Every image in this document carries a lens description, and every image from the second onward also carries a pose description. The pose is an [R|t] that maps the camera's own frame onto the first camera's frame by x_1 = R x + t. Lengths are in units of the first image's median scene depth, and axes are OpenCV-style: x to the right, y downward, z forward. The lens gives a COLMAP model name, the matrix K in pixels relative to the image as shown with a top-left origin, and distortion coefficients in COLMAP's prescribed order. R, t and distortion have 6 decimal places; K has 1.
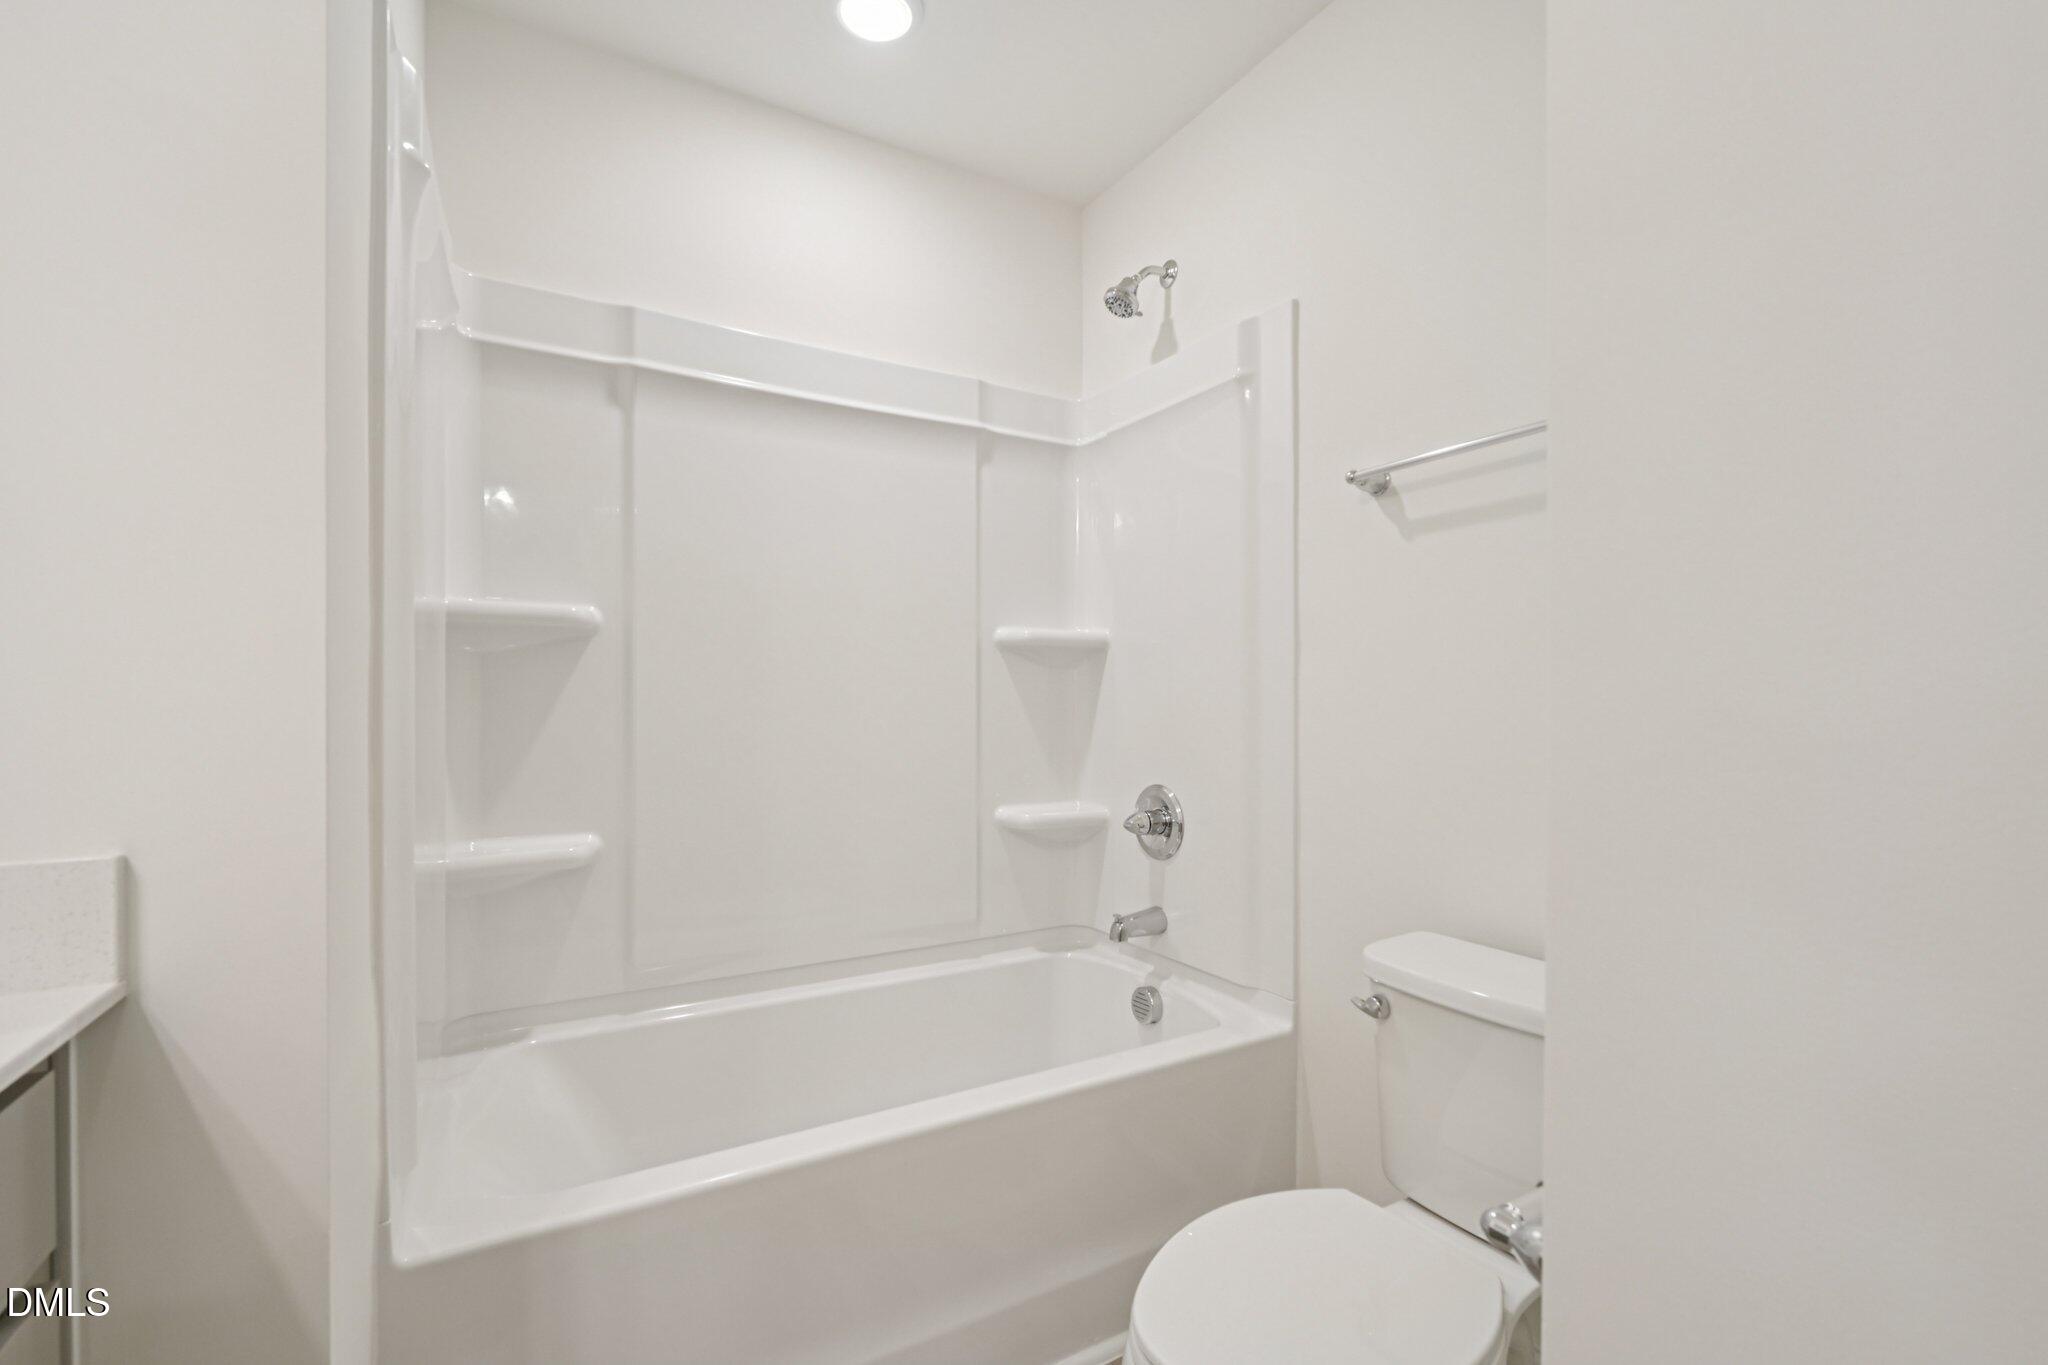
lens RADIAL K [[845.2, 0, 1014.5], [0, 845.2, 699.8], [0, 0, 1]] dist [-0.011199, -0.000088]
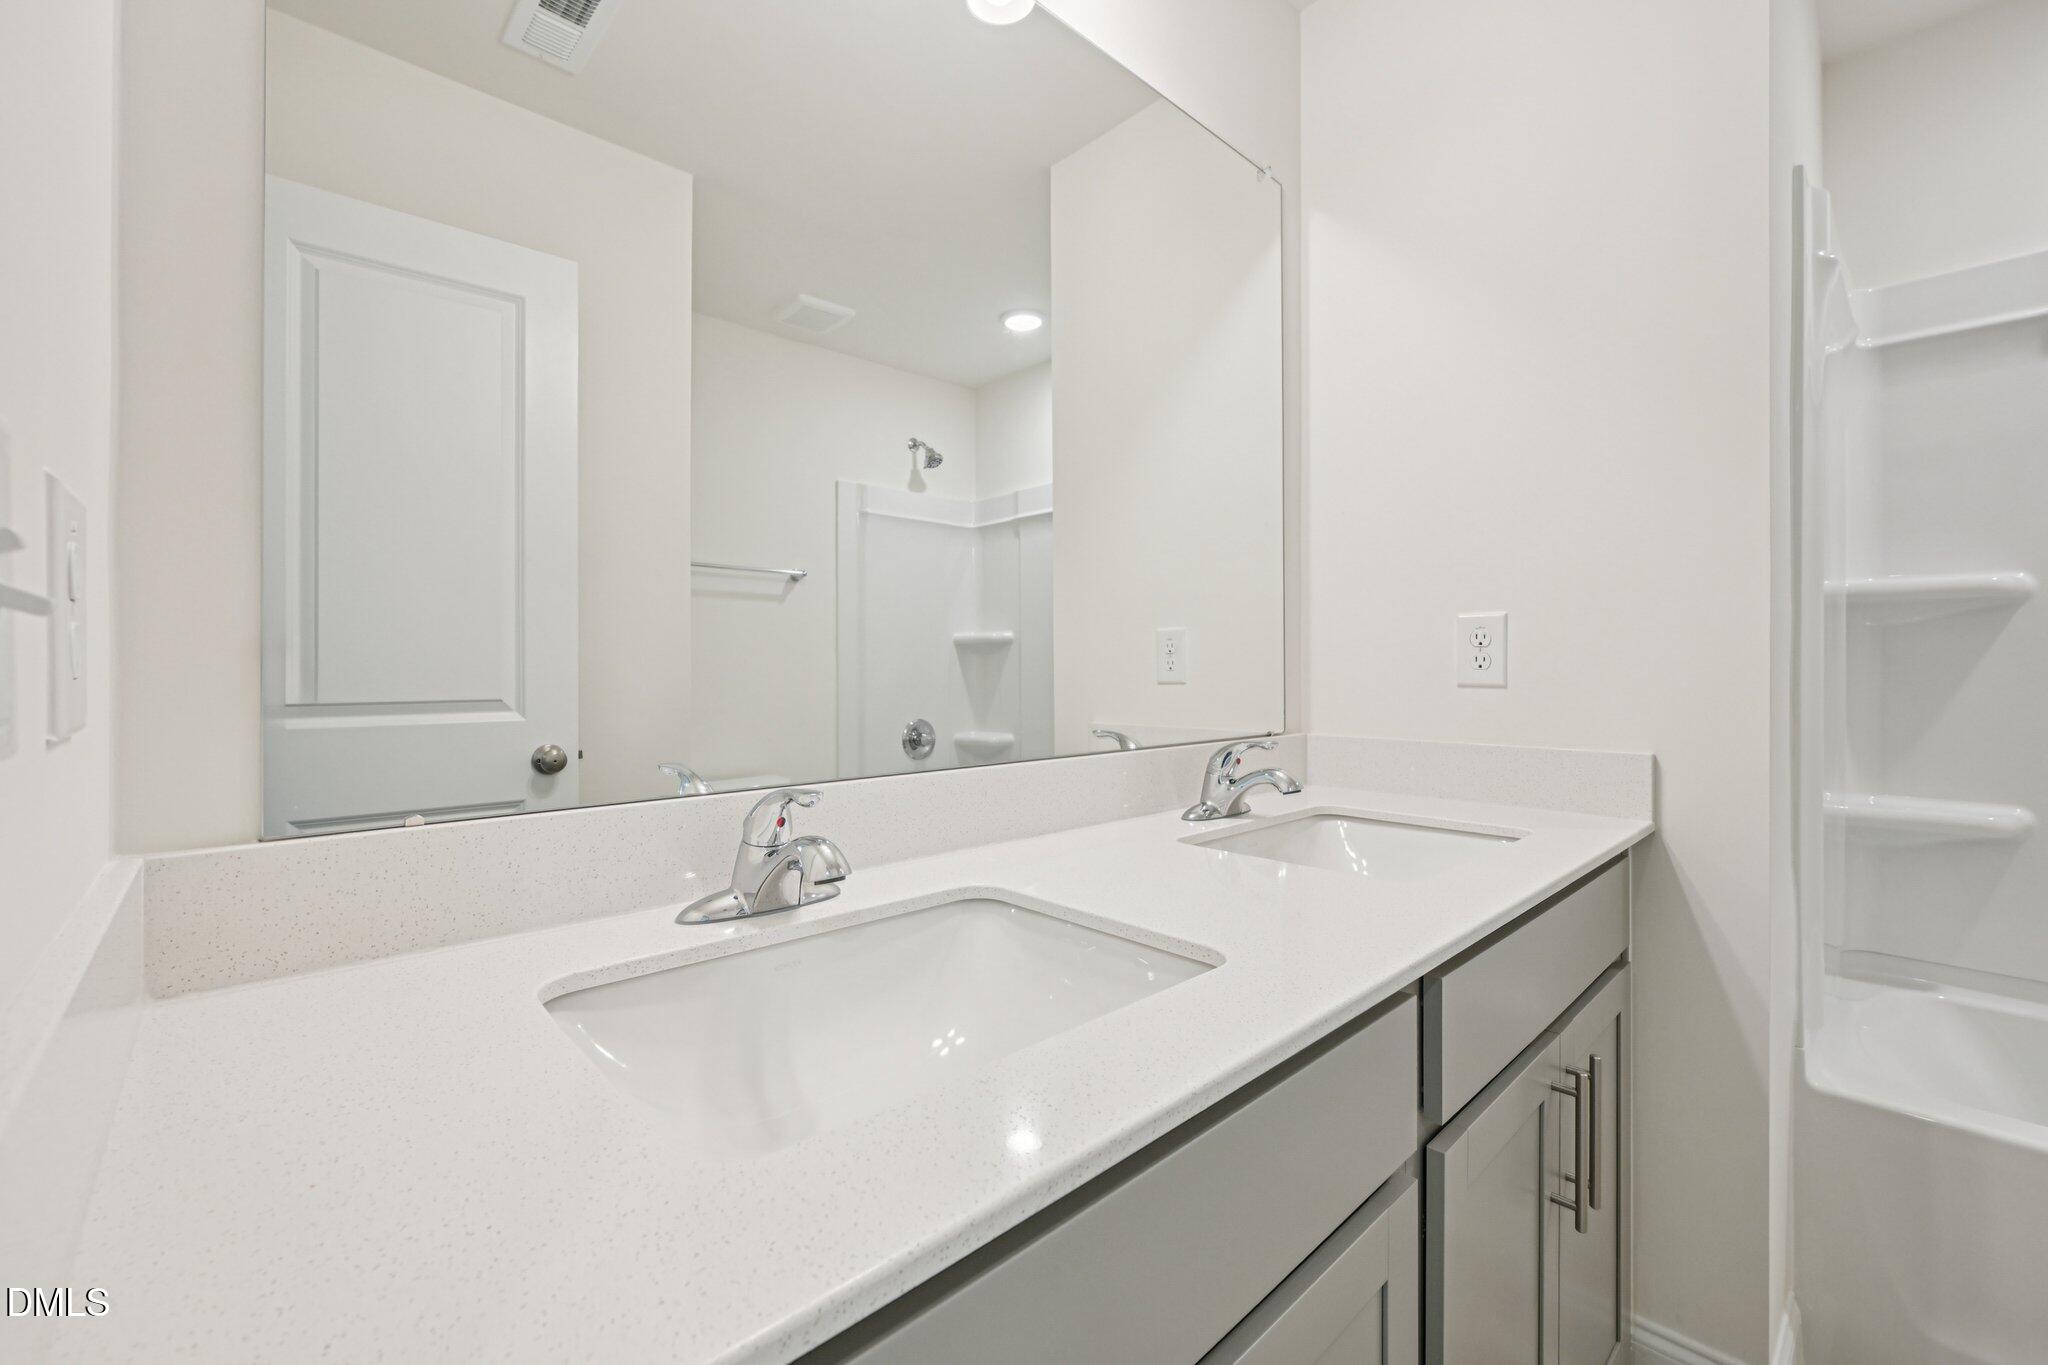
lens RADIAL K [[845.2, 0, 1013.5], [0, 845.2, 685.2], [0, 0, 1]] dist [-0.011199, -0.000088]
pose [[0.208786, 0.005172, -0.977948, 0.258236], [0.002699, 0.999979, 0.005865, 0.012137], [0.977958, -0.003864, 0.208768, -0.447444]]
